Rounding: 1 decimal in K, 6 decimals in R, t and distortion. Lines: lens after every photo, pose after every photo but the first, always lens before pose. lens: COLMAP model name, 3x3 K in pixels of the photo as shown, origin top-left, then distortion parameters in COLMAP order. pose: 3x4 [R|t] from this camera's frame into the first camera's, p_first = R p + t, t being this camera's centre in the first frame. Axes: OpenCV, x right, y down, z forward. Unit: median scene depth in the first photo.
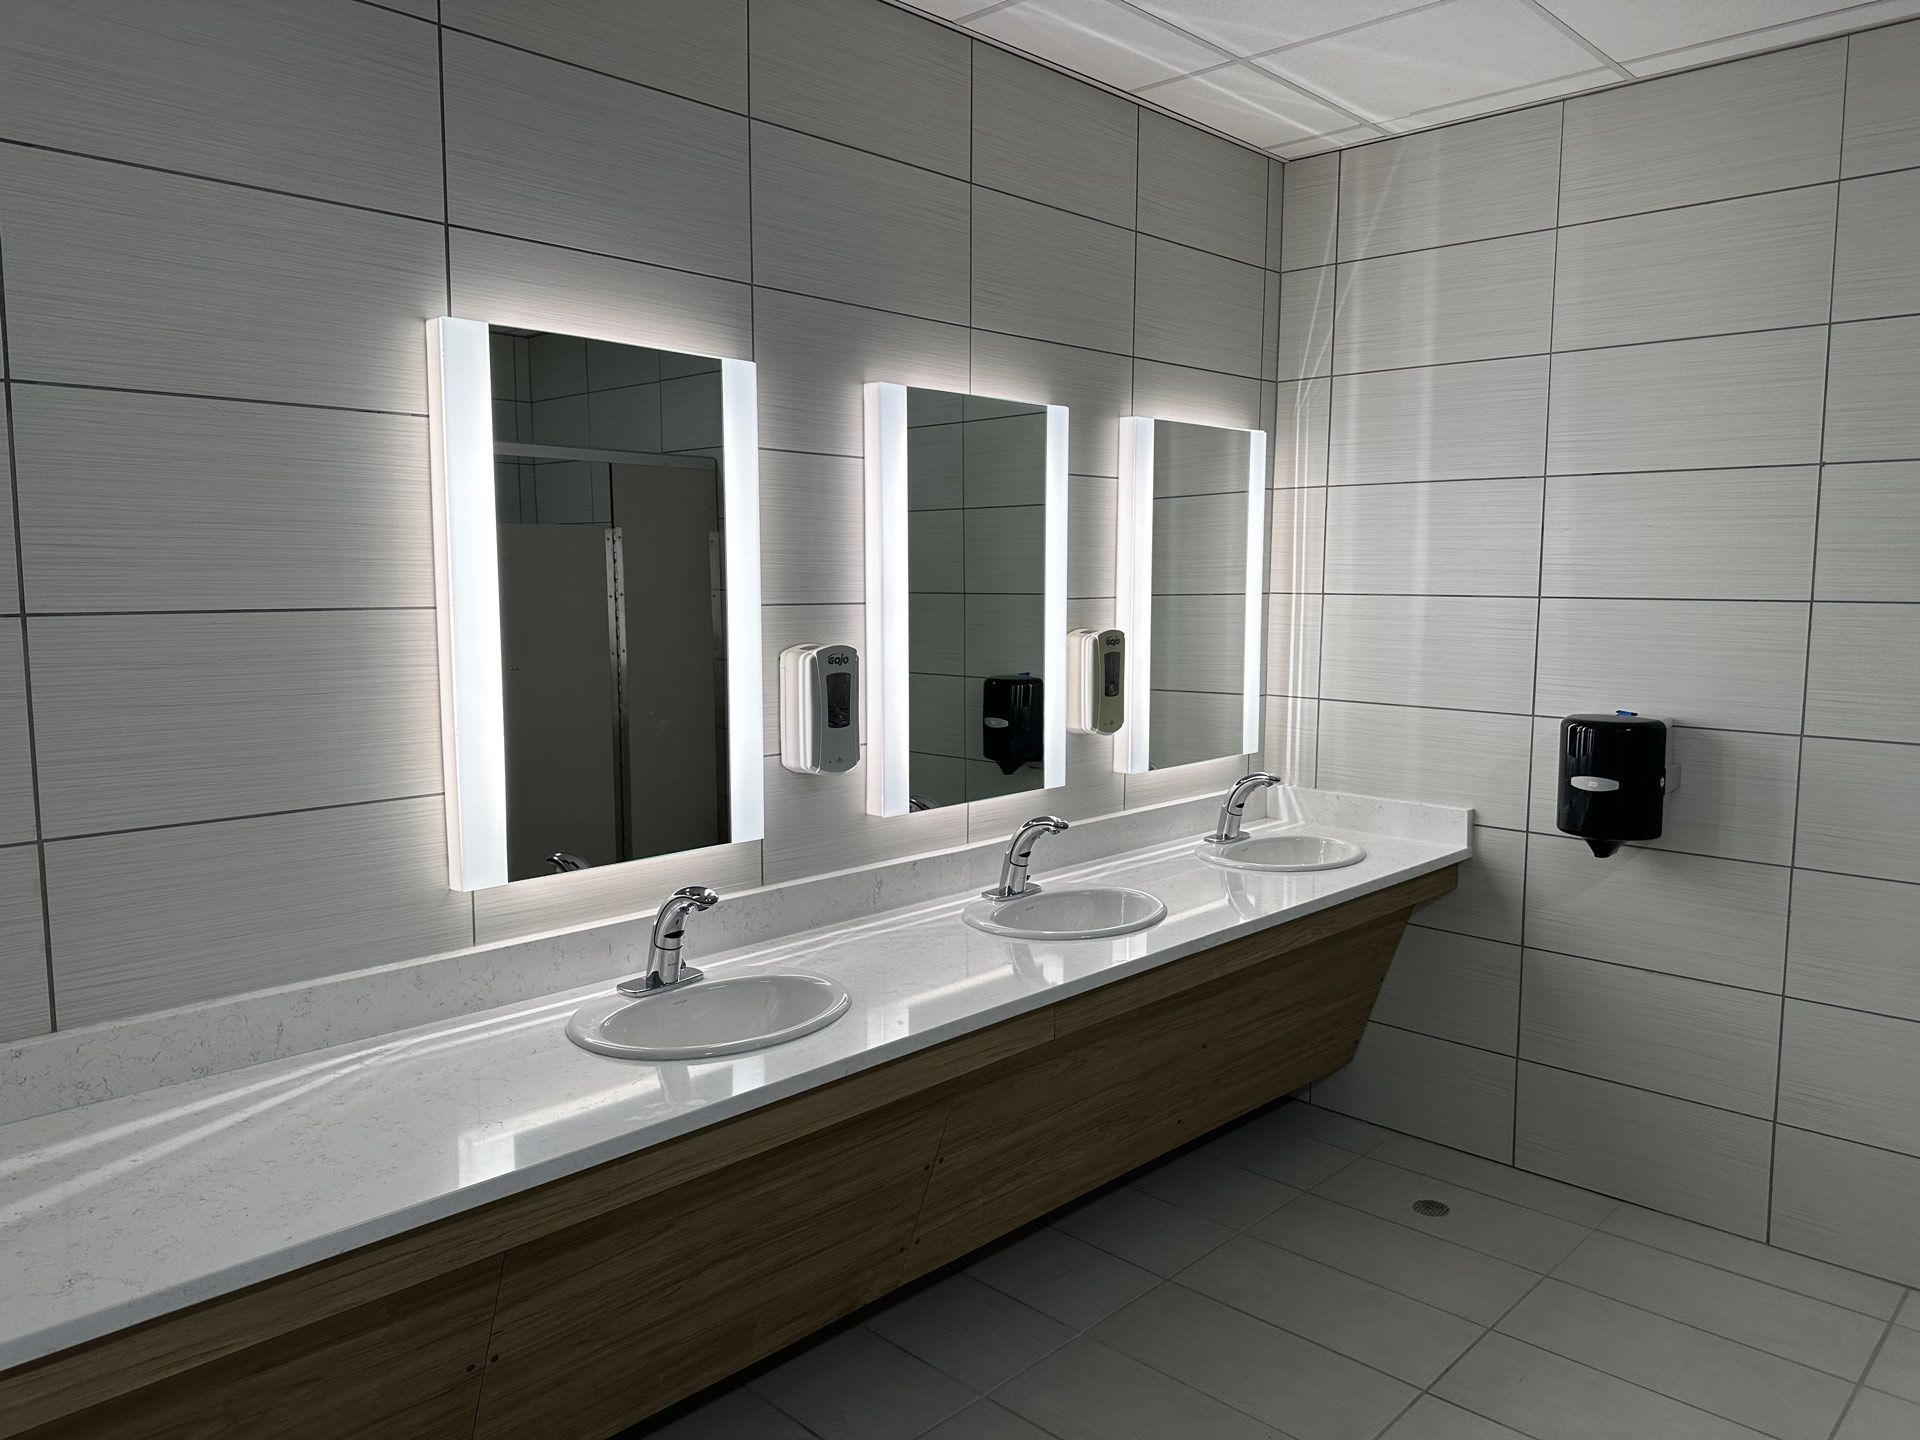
lens RADIAL K [[1368.8, 0, 959.6], [0, 1368.8, 717.8], [0, 0, 1]] dist [-0.014717, -0.010660]
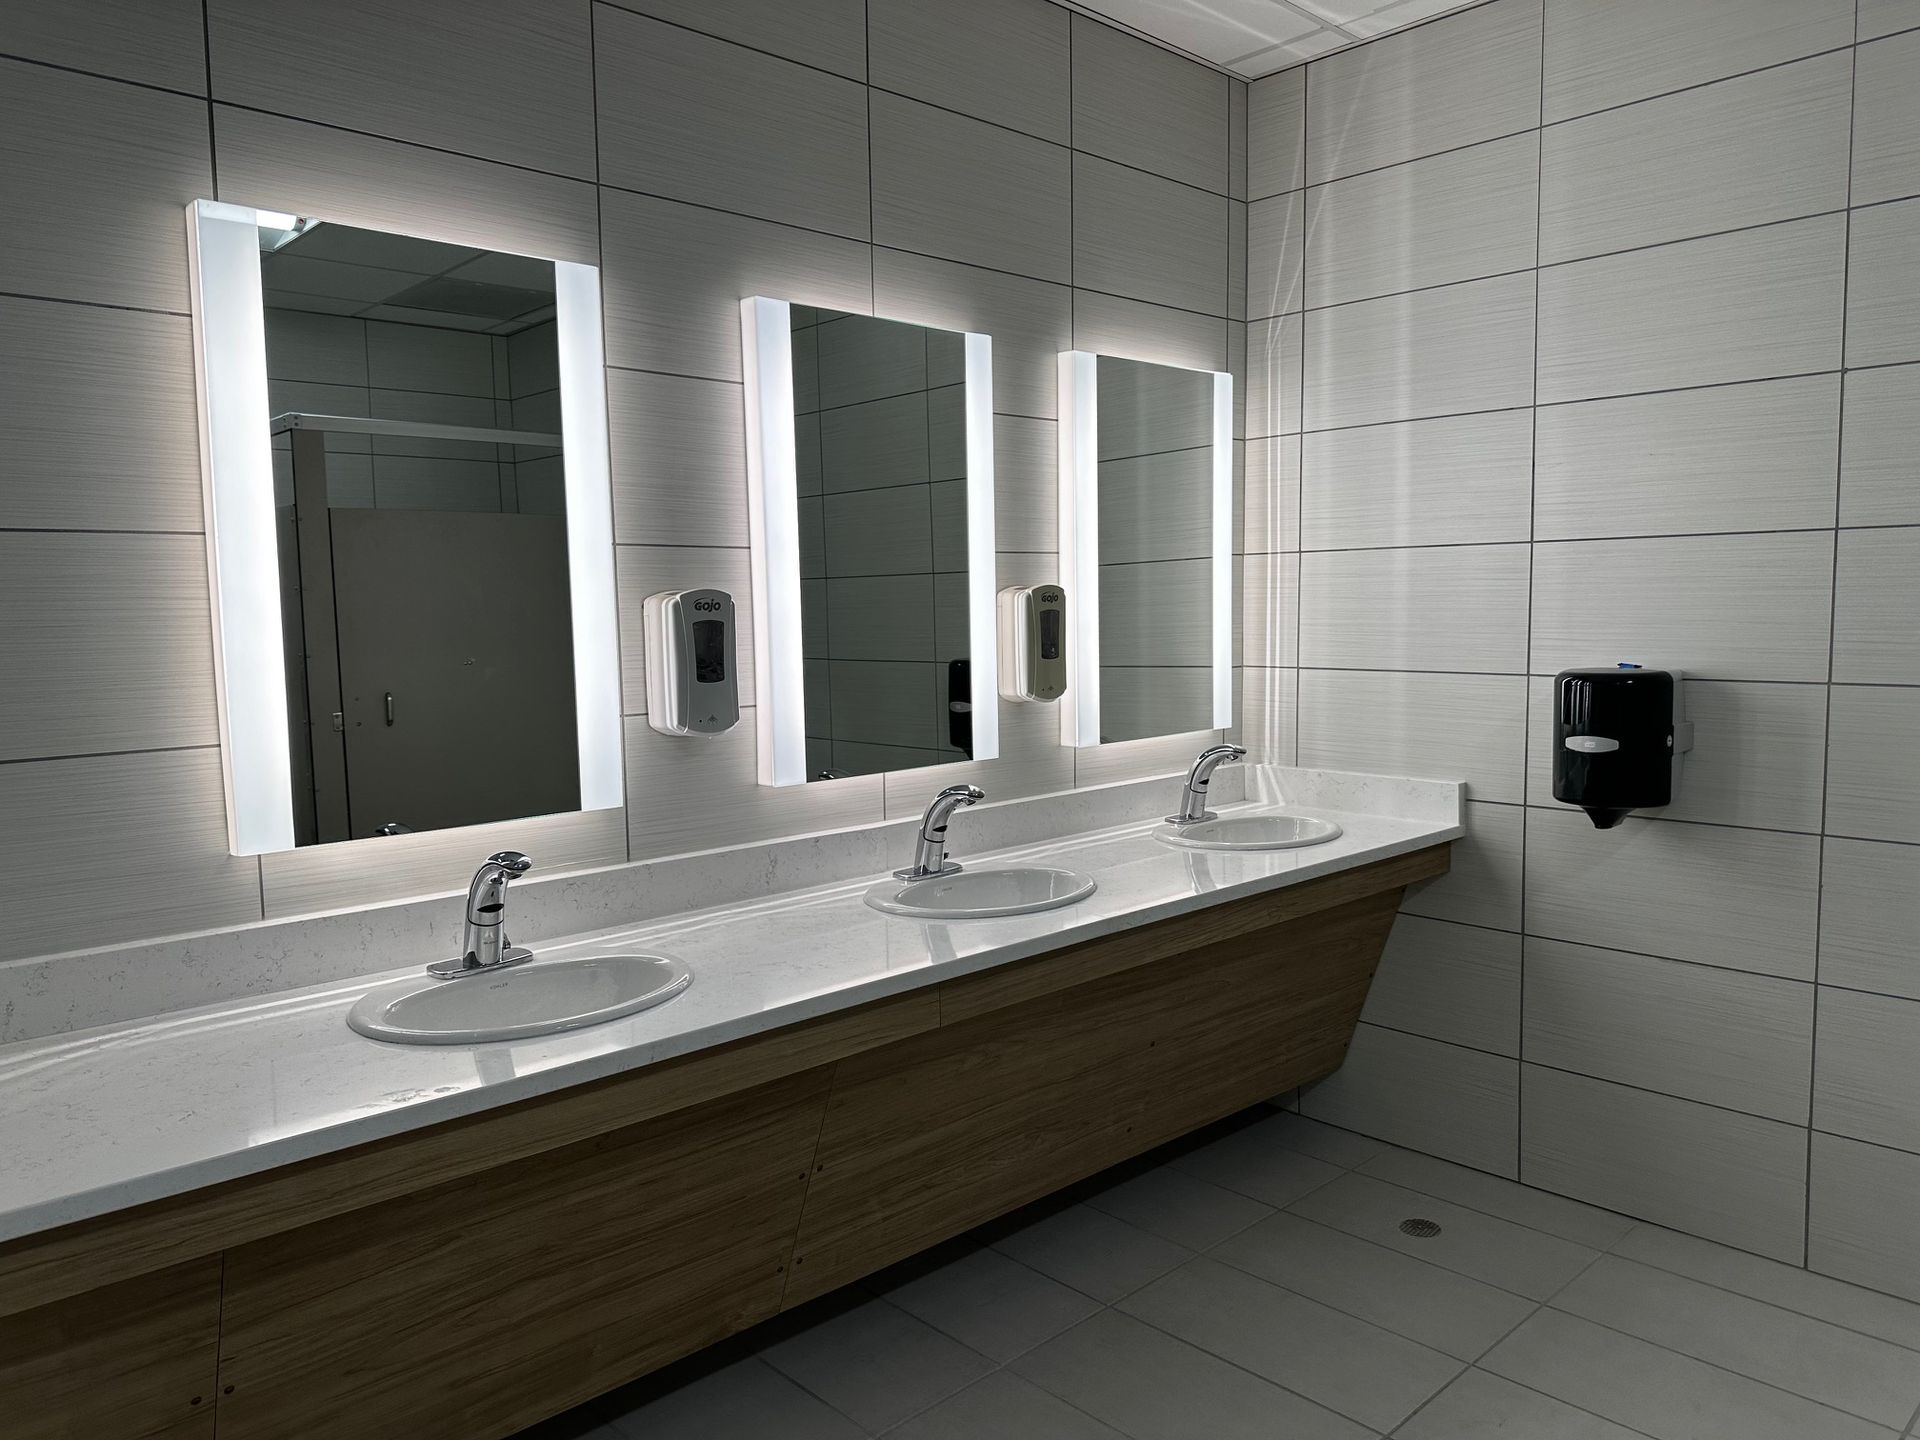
lens RADIAL K [[1368.8, 0, 959.6], [0, 1368.8, 729.4], [0, 0, 1]] dist [-0.014717, -0.010660]
pose [[0.998869, -0.014708, -0.045209, 0.103254], [0.014167, 0.999825, -0.012246, 0.046553], [0.045381, 0.011591, 0.998902, 0.106169]]
